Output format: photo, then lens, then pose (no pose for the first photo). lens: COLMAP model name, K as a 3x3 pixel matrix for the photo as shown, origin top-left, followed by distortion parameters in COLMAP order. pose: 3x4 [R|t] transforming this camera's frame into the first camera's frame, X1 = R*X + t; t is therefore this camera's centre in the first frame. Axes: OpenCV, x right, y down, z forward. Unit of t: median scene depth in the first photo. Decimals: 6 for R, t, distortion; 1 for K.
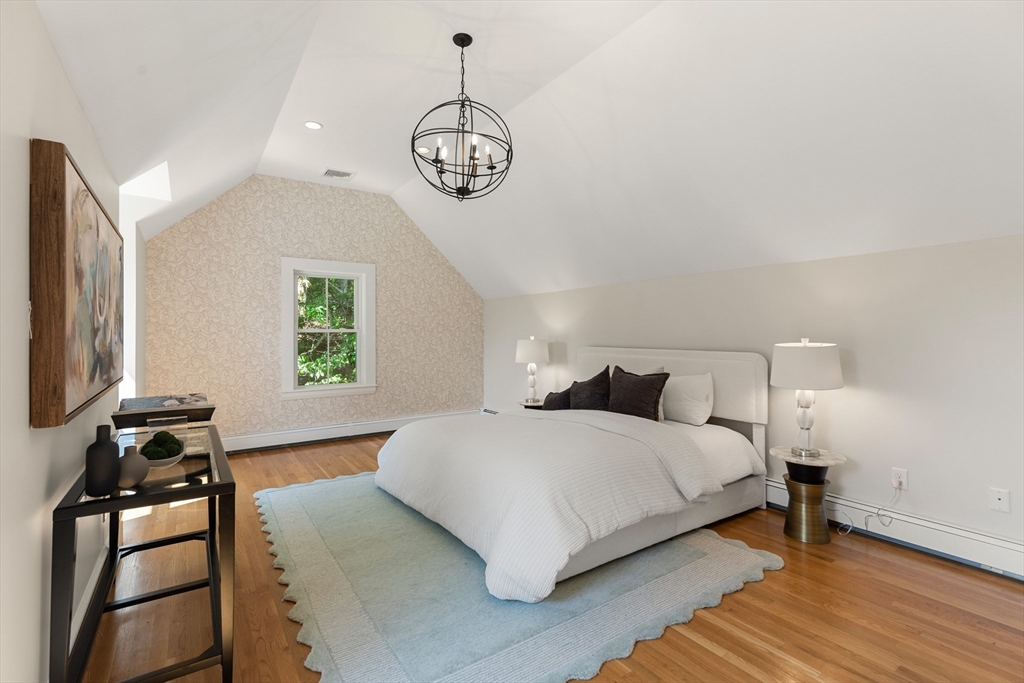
lens RADIAL K [[466.4, 0, 511.6], [0, 466.4, 333.0], [0, 0, 1]] dist [0.011282, -0.000818]
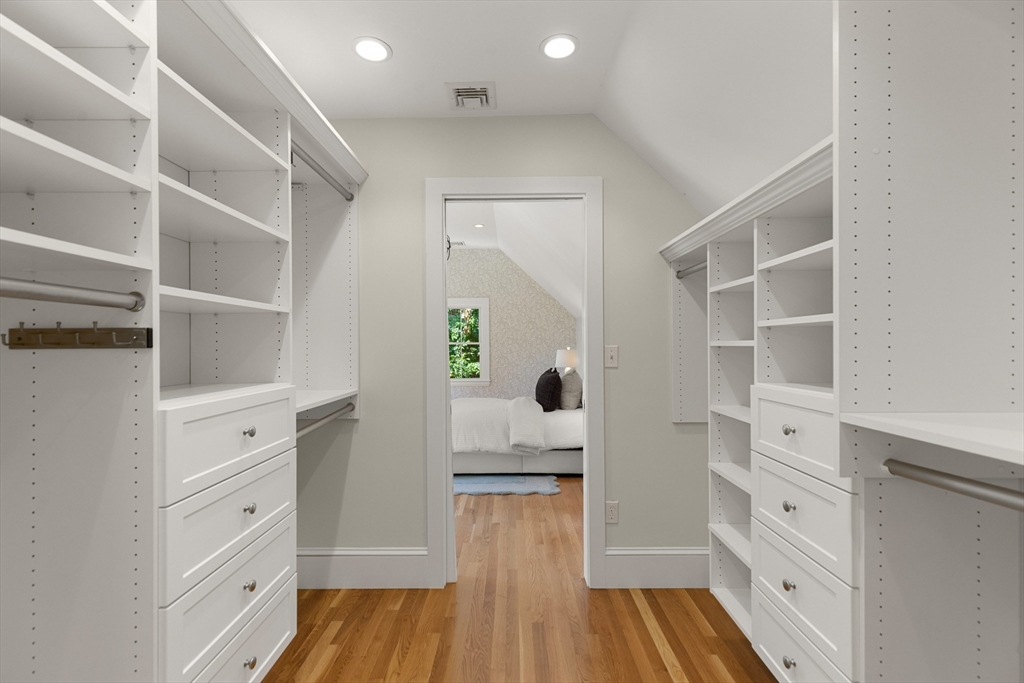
lens RADIAL K [[466.4, 0, 512.9], [0, 466.4, 346.0], [0, 0, 1]] dist [0.011282, -0.000818]
pose [[0.818408, -0.003439, -0.574627, 0.602851], [0.004783, 0.999988, 0.000828, 0.002819], [0.574617, -0.003426, 0.818415, -0.146564]]
